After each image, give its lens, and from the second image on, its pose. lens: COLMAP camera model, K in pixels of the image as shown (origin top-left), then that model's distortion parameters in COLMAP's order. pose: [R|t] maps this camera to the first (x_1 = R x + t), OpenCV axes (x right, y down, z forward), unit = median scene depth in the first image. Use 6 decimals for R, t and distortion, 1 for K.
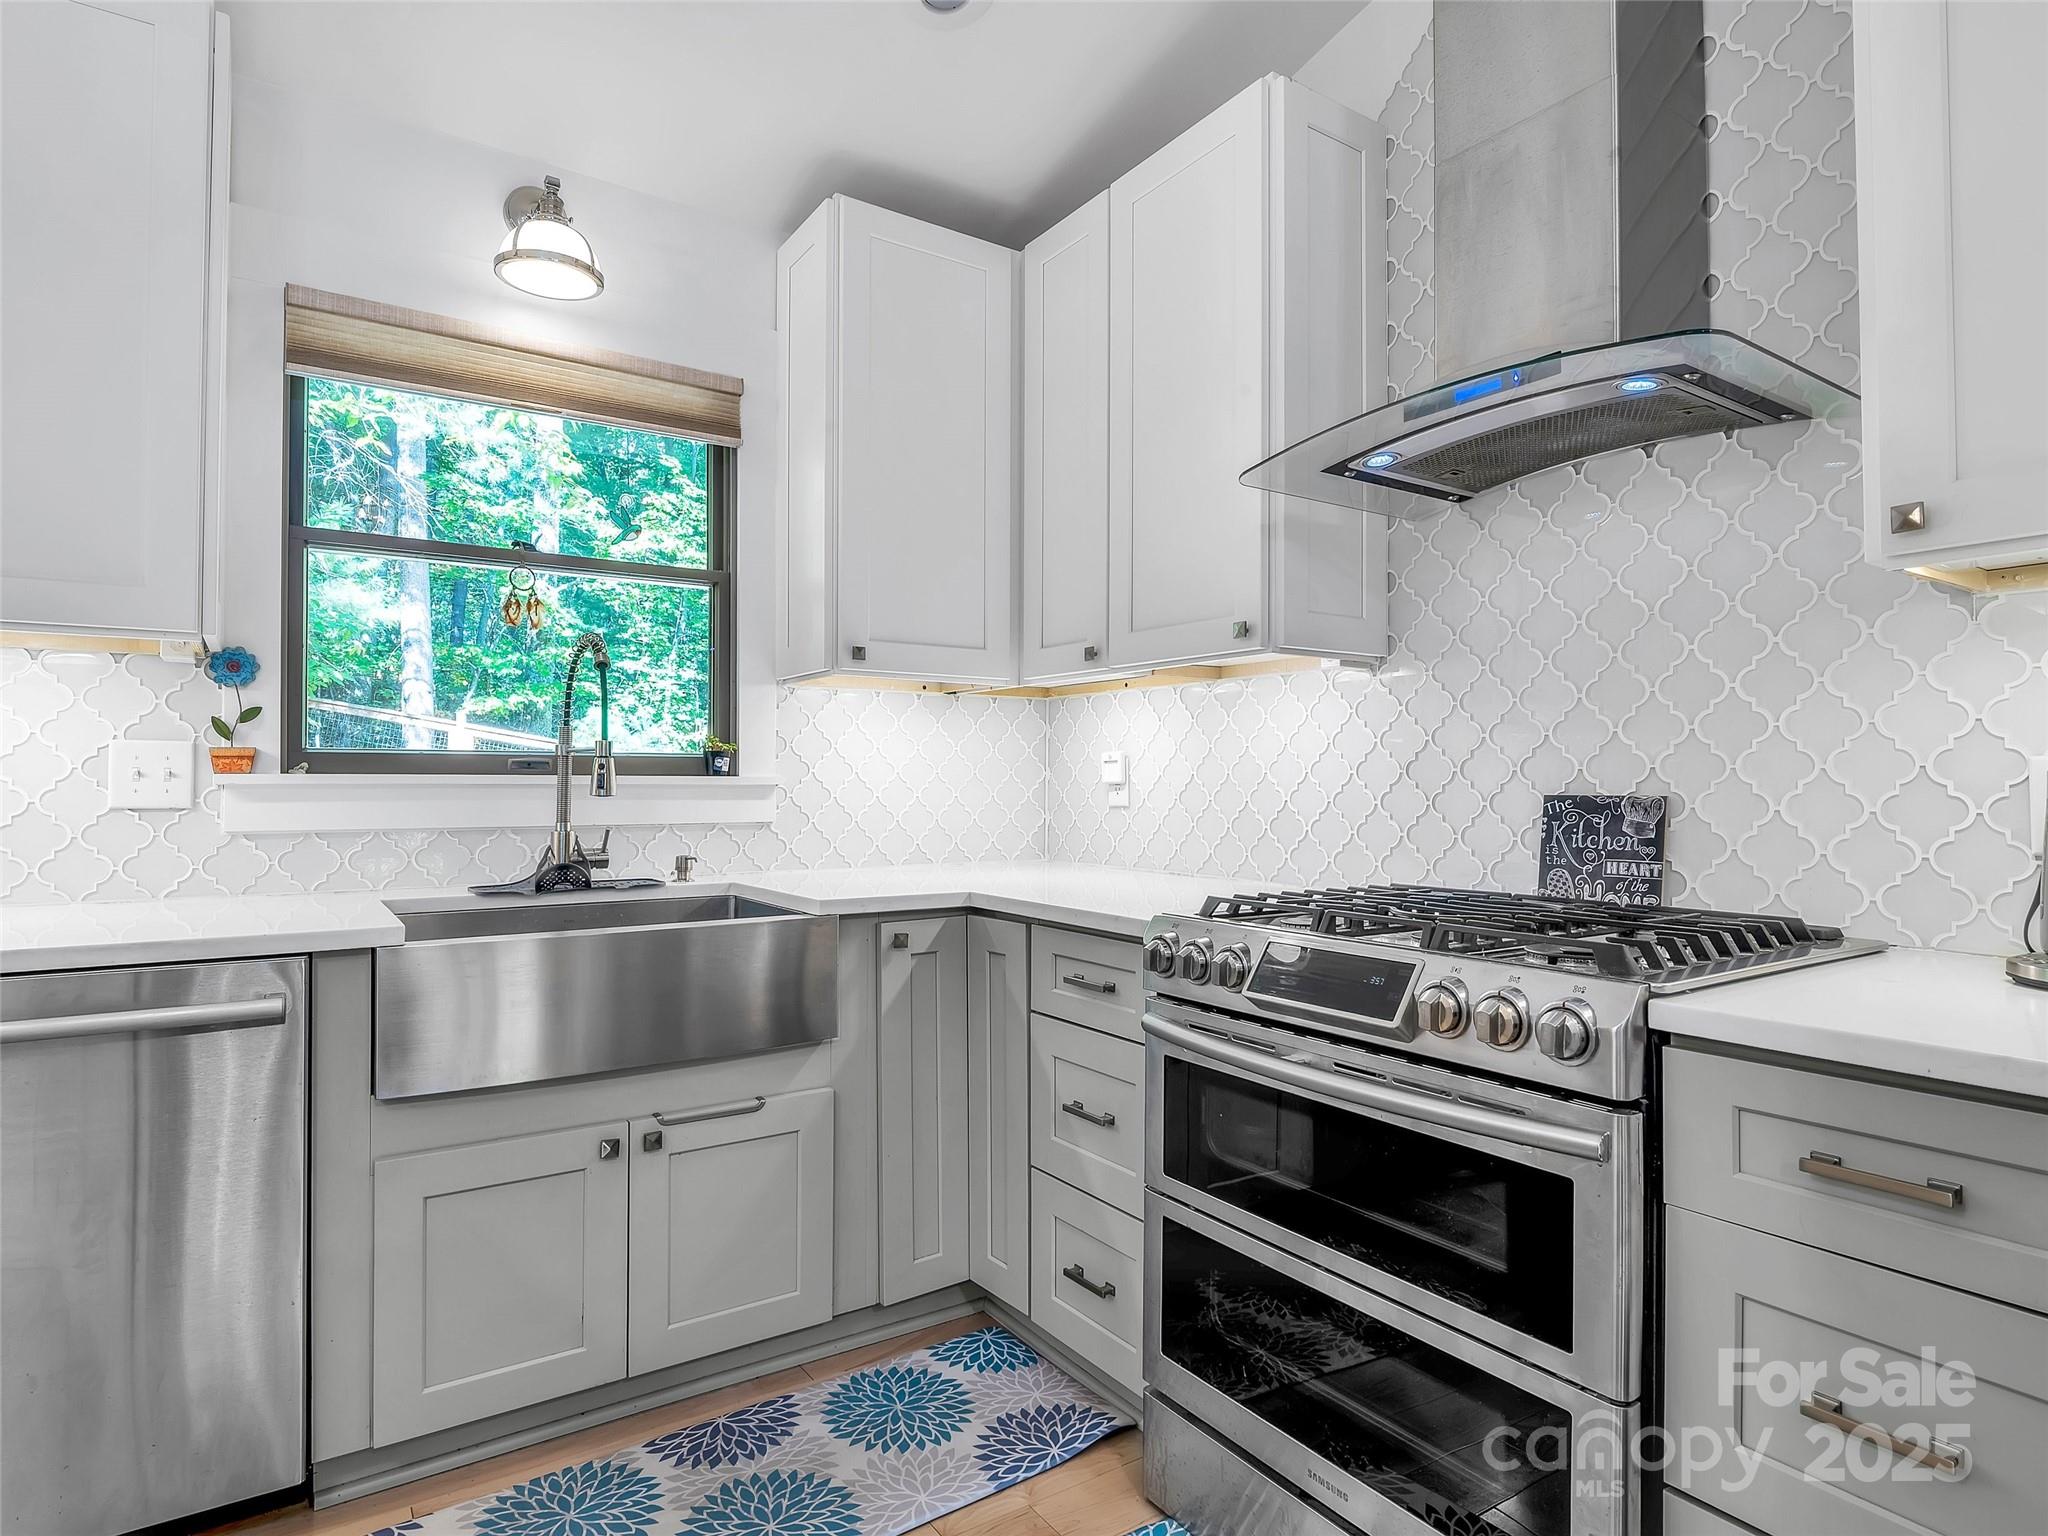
lens RADIAL K [[1113.9, 0, 1079.1], [0, 1113.9, 766.9], [0, 0, 1]] dist [-0.001069, -0.000999]
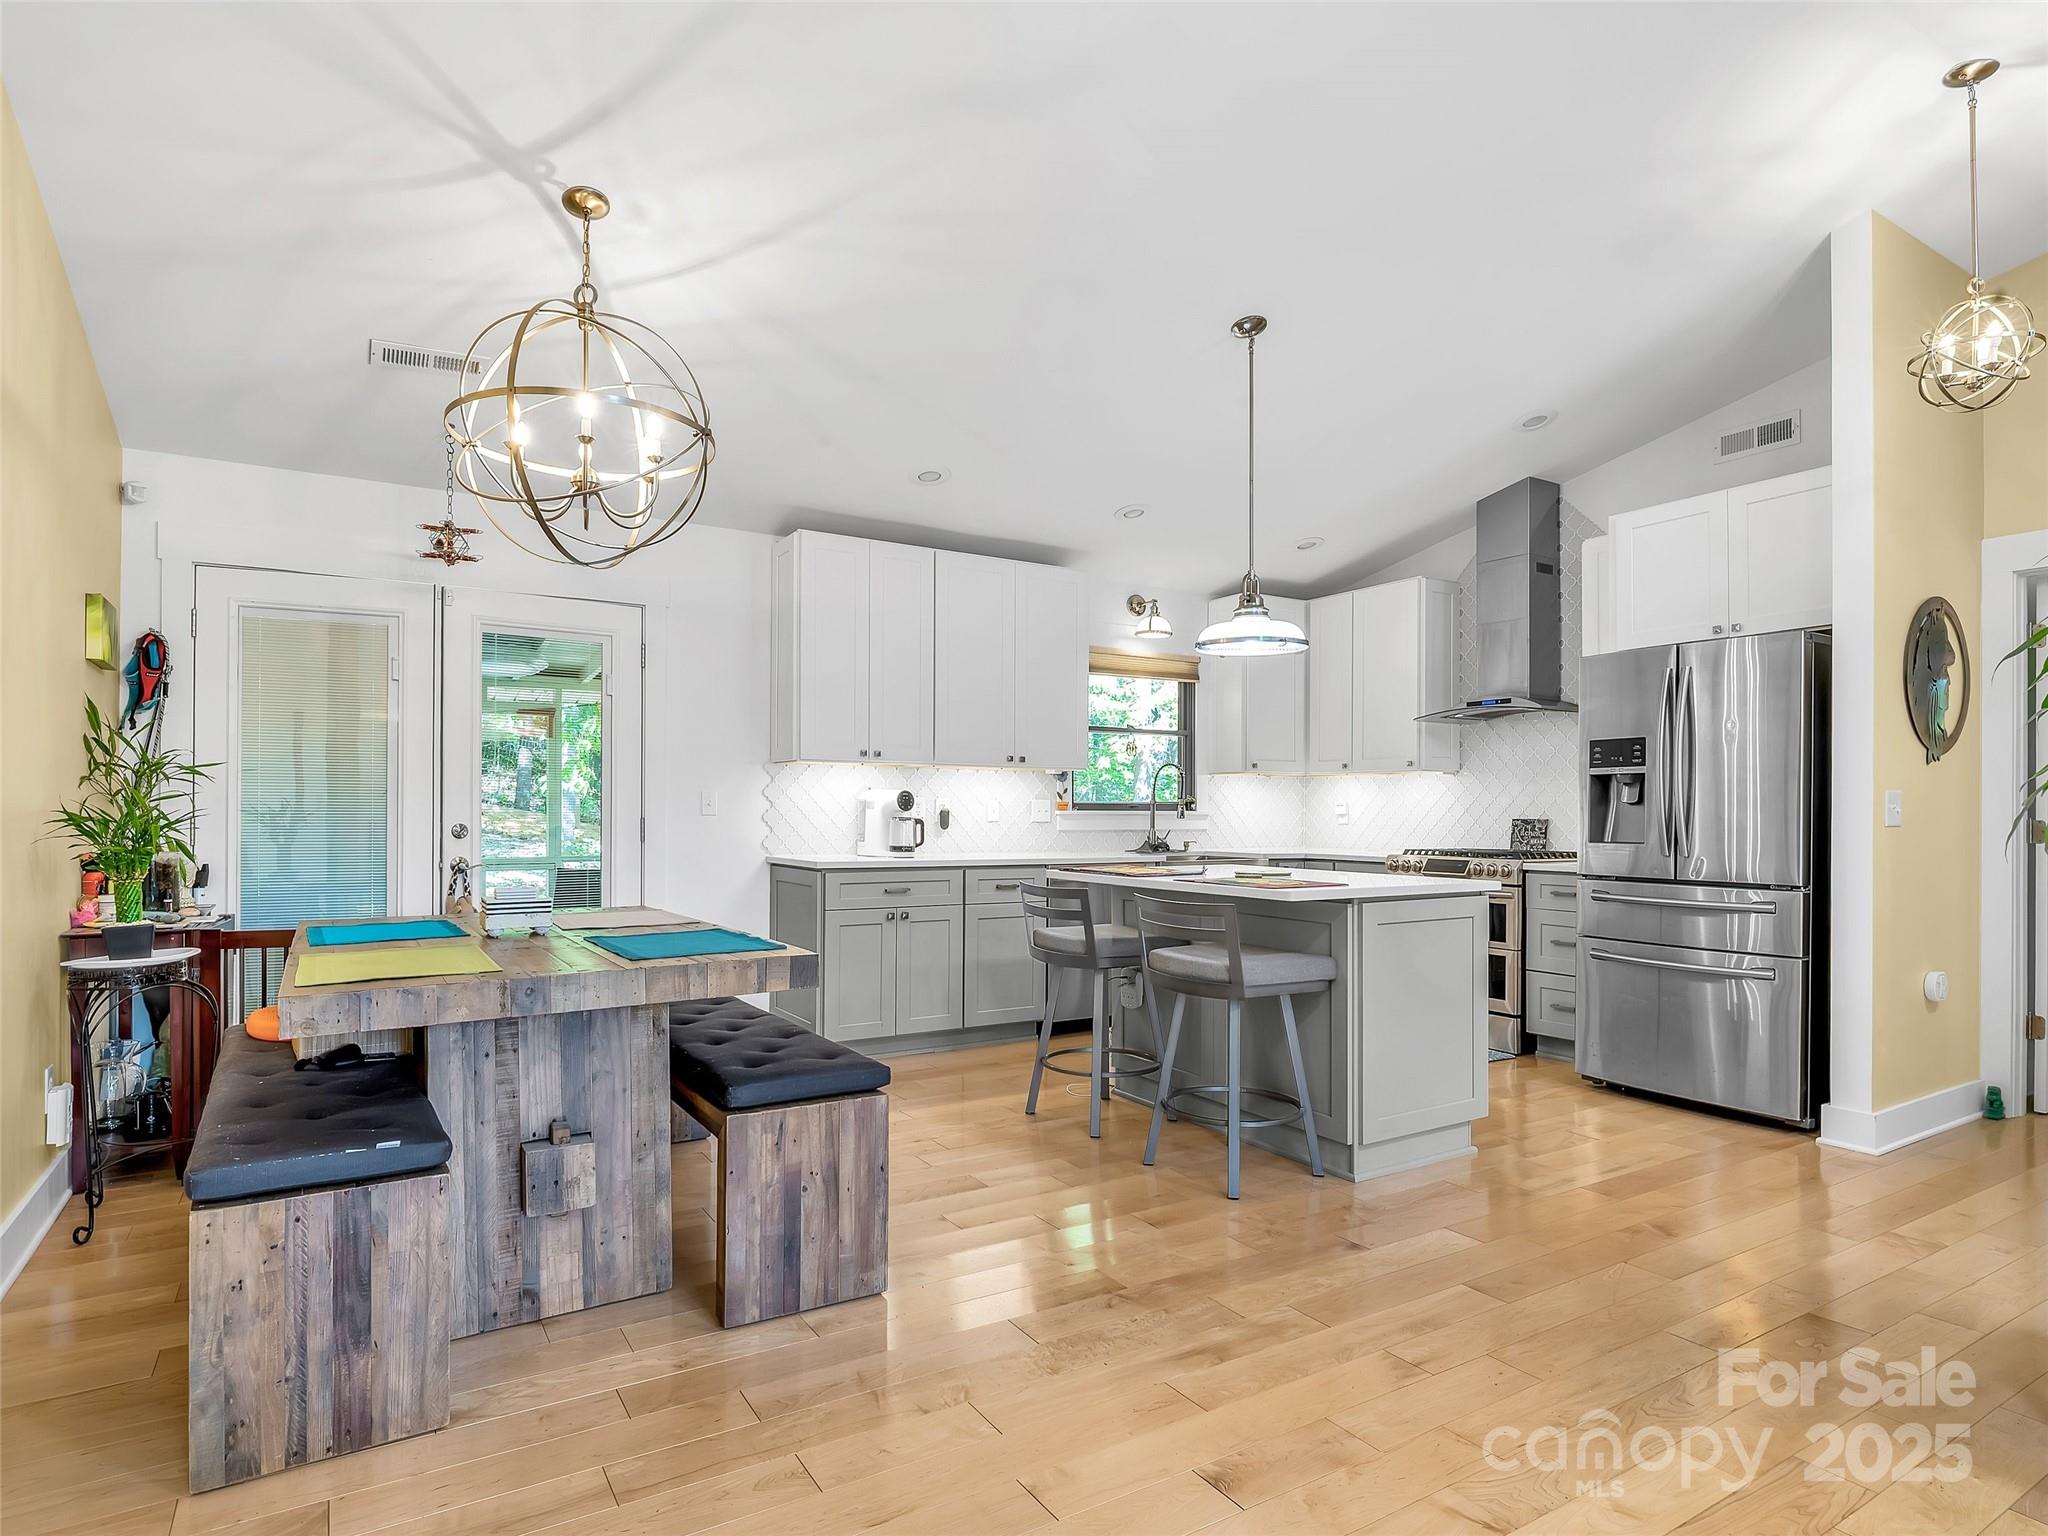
lens RADIAL K [[1090.3, 0, 1027.7], [0, 1090.3, 807.9], [0, 0, 1]] dist [0.000790, -0.000464]
pose [[0.996156, 0.001545, -0.087588, -0.697680], [-0.000531, 0.999932, 0.011610, -0.041539], [0.087600, -0.011519, 0.996089, -2.261017]]
